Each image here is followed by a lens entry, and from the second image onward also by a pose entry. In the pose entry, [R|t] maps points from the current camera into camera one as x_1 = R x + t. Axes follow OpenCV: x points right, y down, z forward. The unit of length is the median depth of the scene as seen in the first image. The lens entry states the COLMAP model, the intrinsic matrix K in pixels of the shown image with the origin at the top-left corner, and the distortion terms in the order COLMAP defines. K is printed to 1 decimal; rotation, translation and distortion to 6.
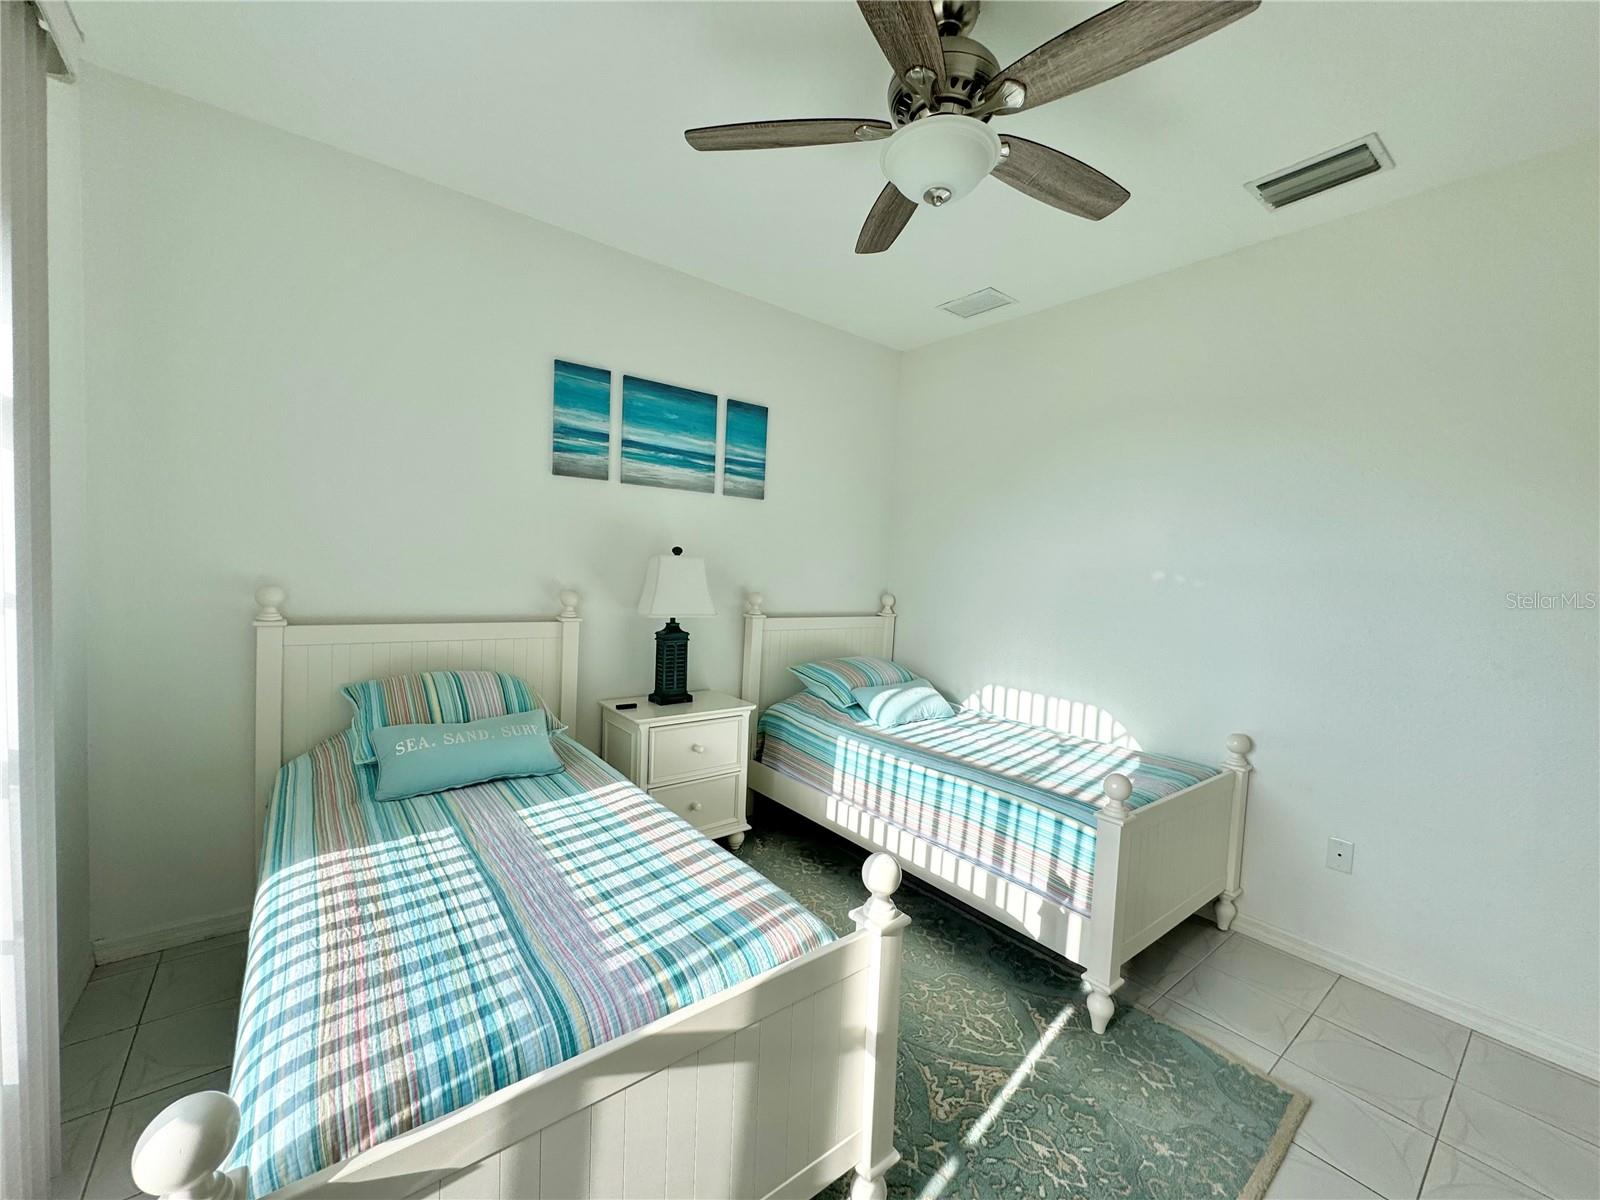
lens RADIAL K [[638.6, 0, 805.1], [0, 638.6, 598.5], [0, 0, 1]] dist [-0.002914, -0.000046]
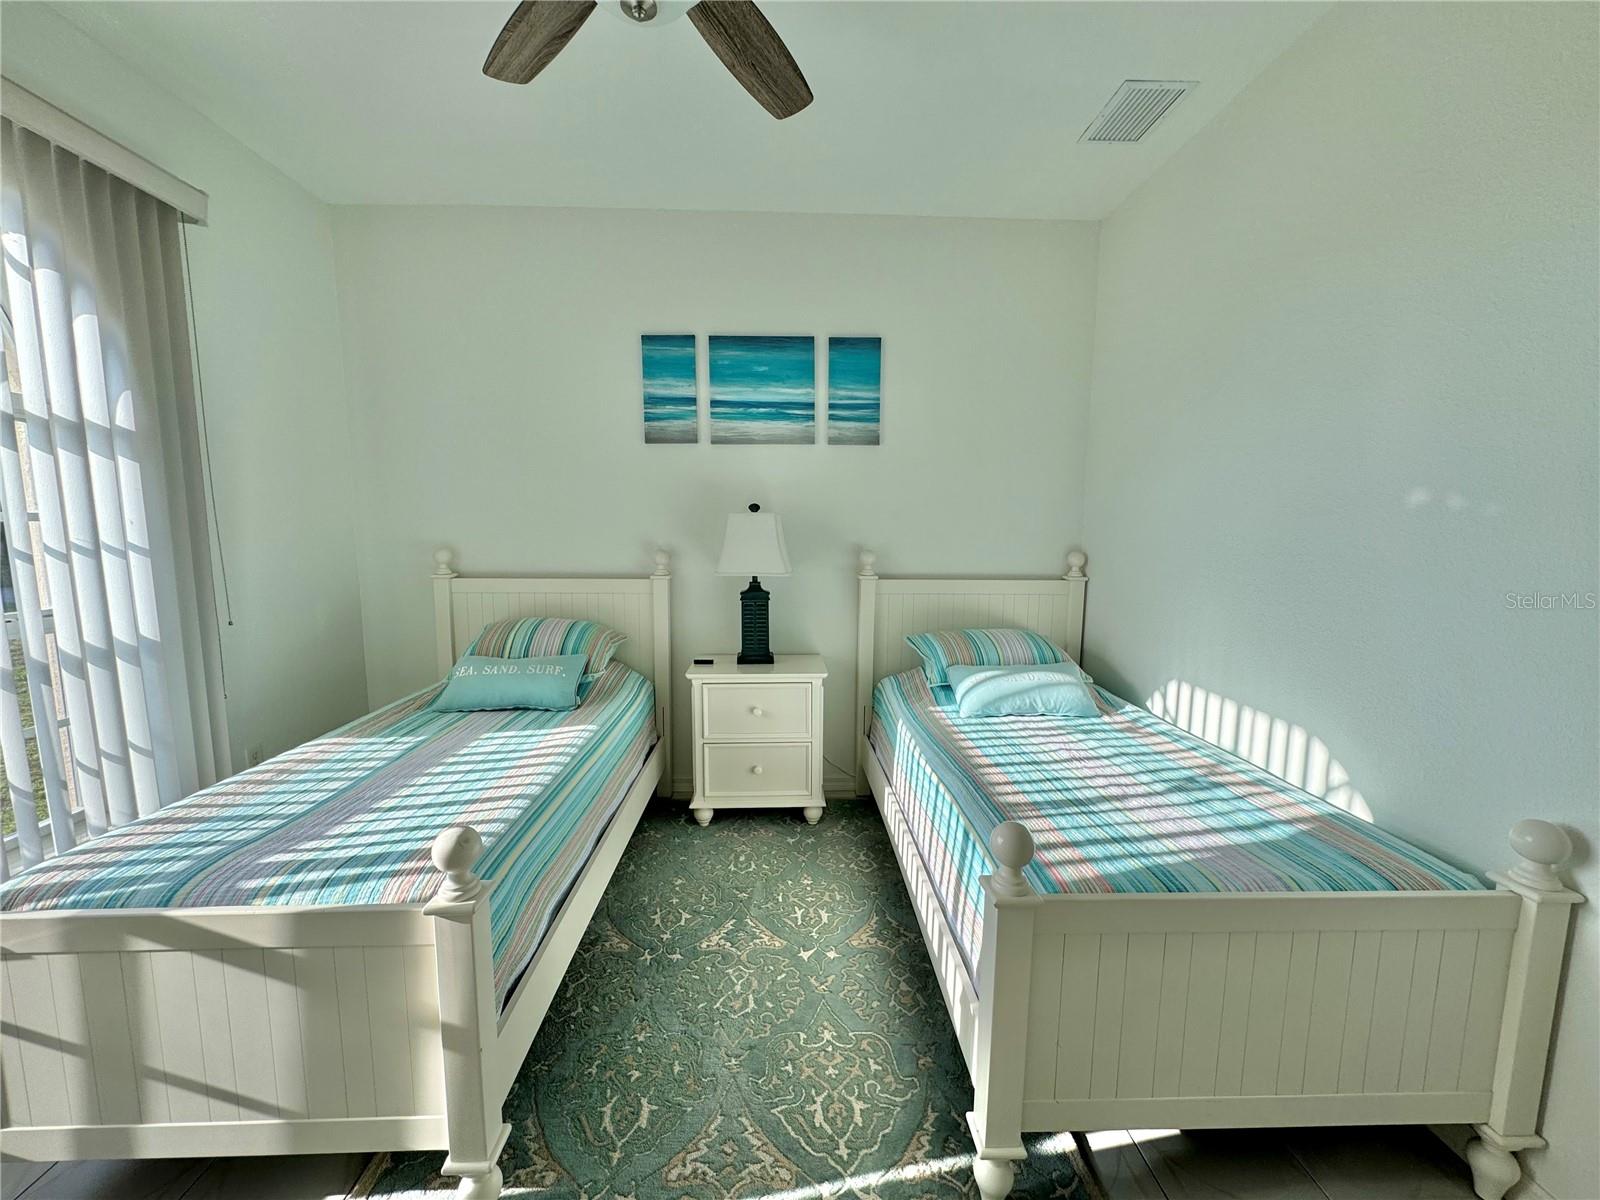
lens RADIAL K [[638.6, 0, 800.5], [0, 638.6, 600.0], [0, 0, 1]] dist [-0.002914, -0.000046]
pose [[0.802653, 0.025645, -0.595895, 0.458898], [0.002127, 0.998946, 0.045856, 0.022426], [0.596443, -0.038074, 0.801752, 0.267328]]
